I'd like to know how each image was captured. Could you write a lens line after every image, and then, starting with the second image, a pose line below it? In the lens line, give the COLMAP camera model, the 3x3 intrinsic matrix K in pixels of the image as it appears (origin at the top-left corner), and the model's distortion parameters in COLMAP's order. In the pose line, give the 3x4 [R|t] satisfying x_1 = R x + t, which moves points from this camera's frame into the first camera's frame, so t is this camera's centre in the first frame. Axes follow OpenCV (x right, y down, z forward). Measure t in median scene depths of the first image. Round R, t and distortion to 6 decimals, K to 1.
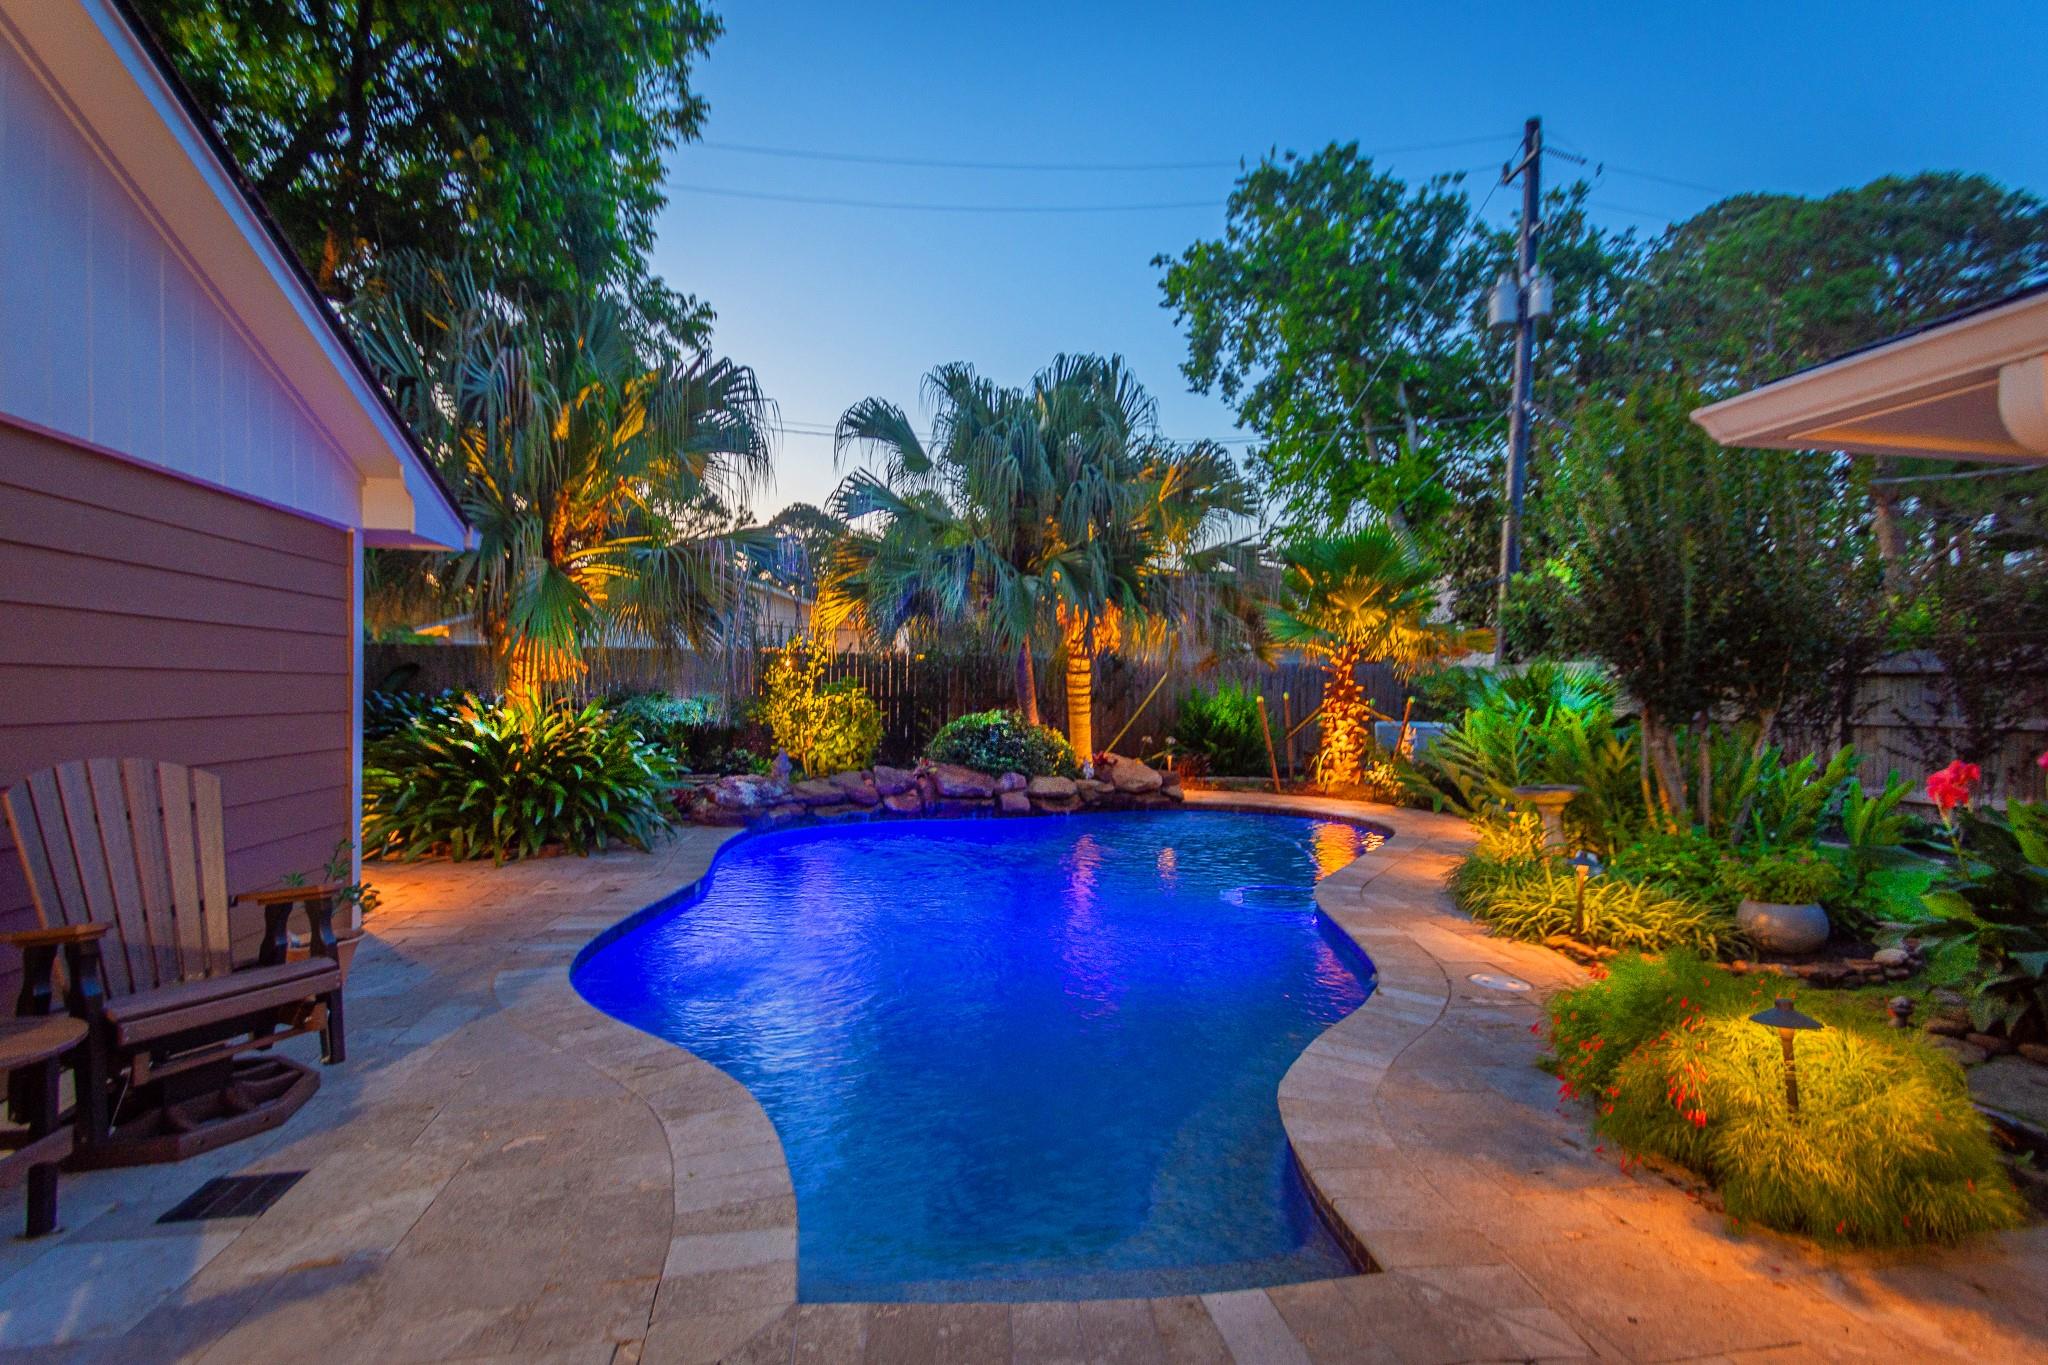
lens RADIAL K [[967.0, 0, 1011.3], [0, 967.0, 712.7], [0, 0, 1]] dist [0.005210, -0.001329]
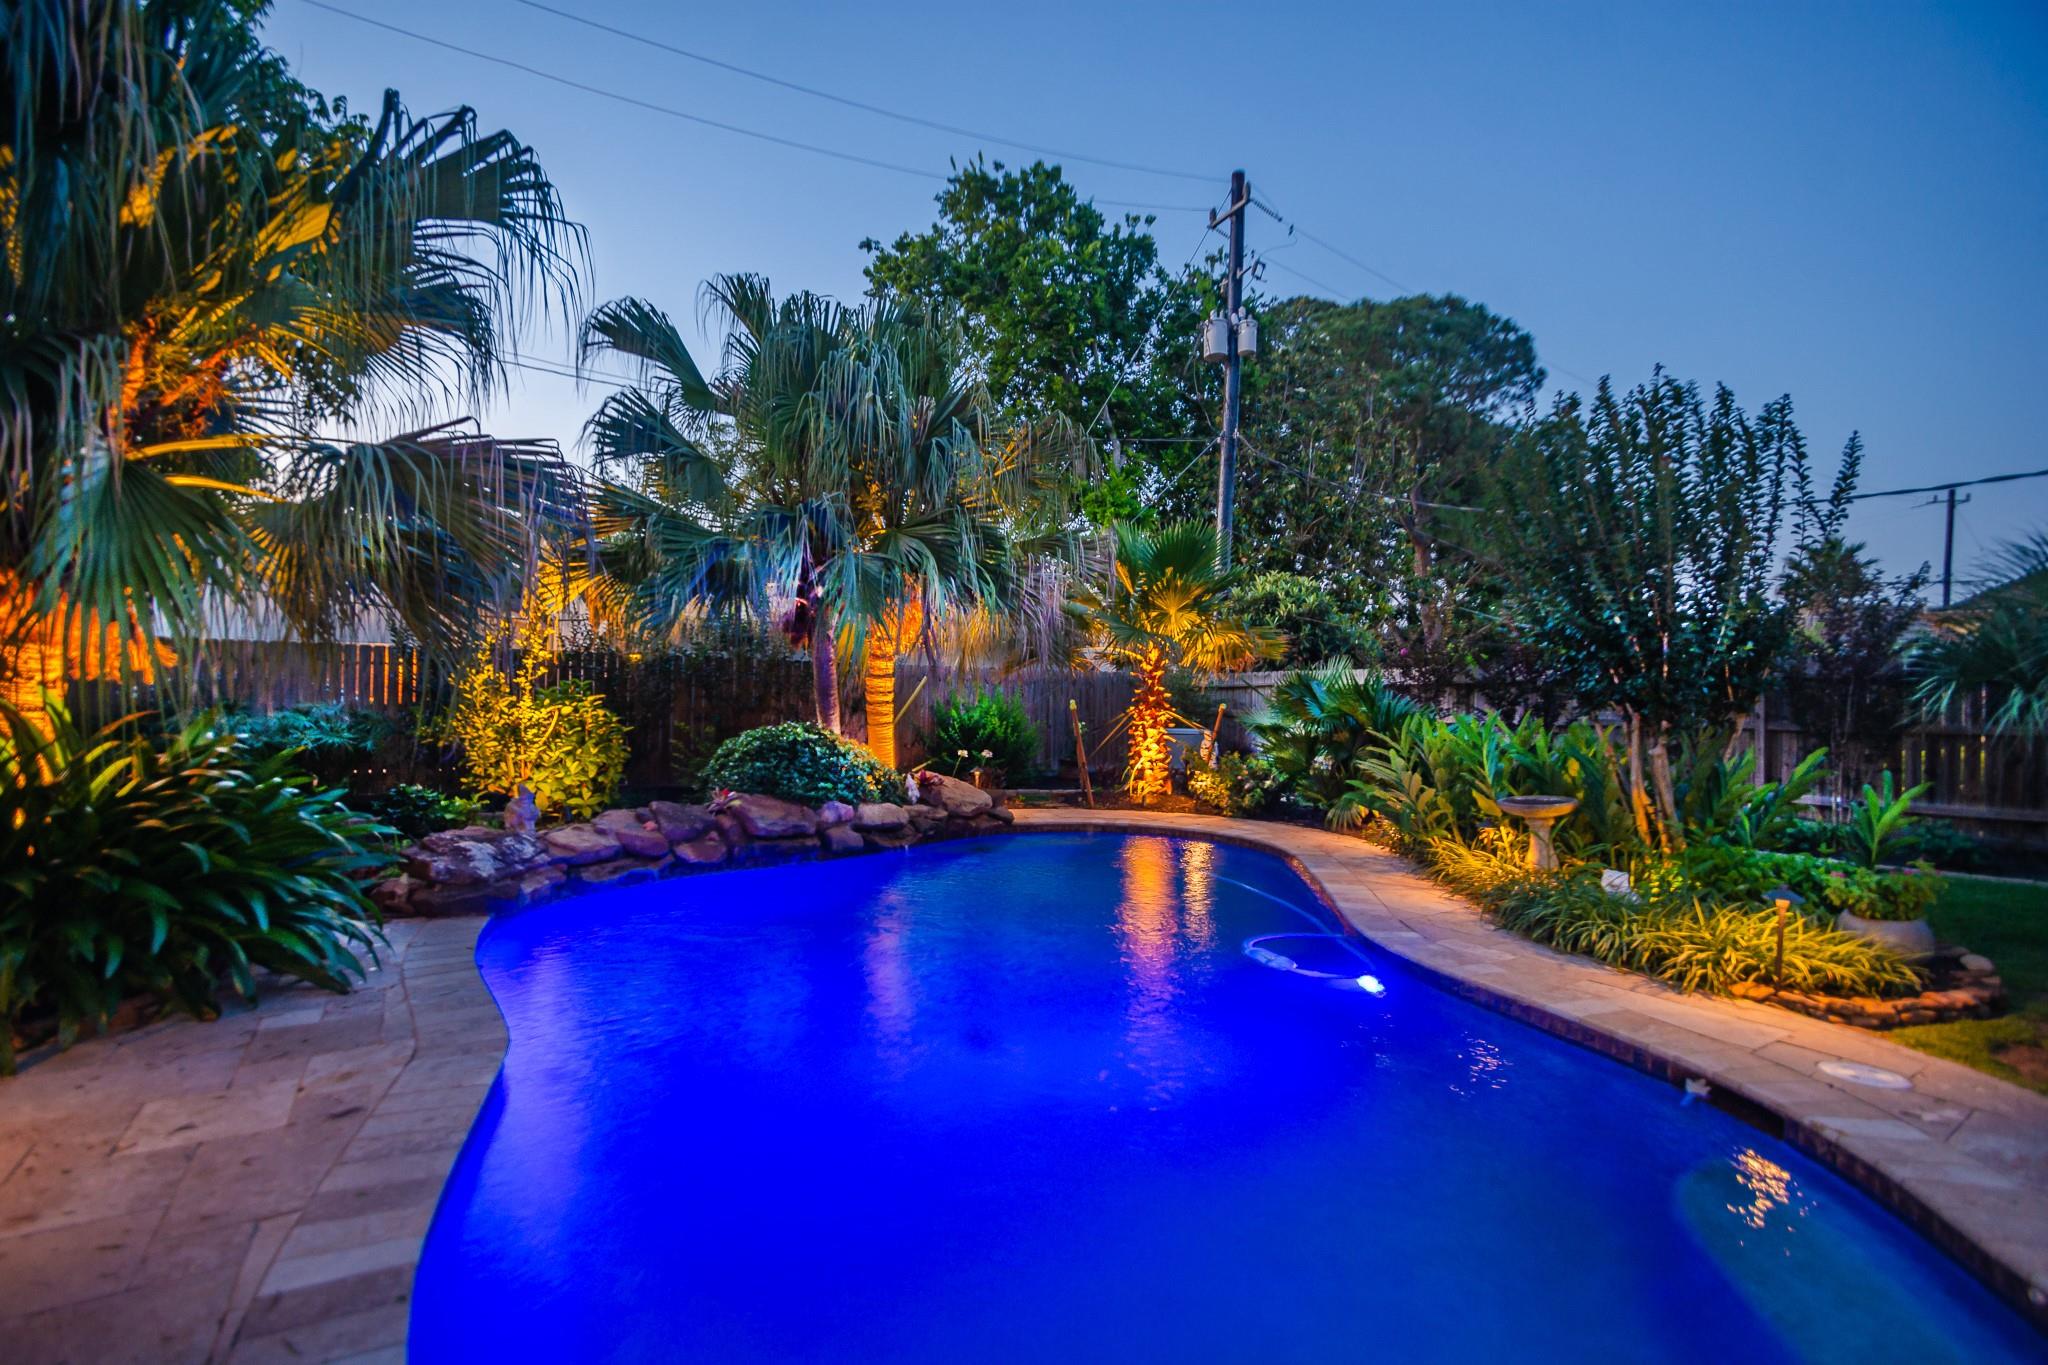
lens RADIAL K [[913.1, 0, 1015.8], [0, 913.1, 707.4], [0, 0, 1]] dist [0.022377, -0.021662]
pose [[0.914984, -0.006320, 0.403441, -0.154851], [0.011924, 0.999864, -0.011378, -0.004067], [-0.403314, 0.015221, 0.914935, 0.240534]]
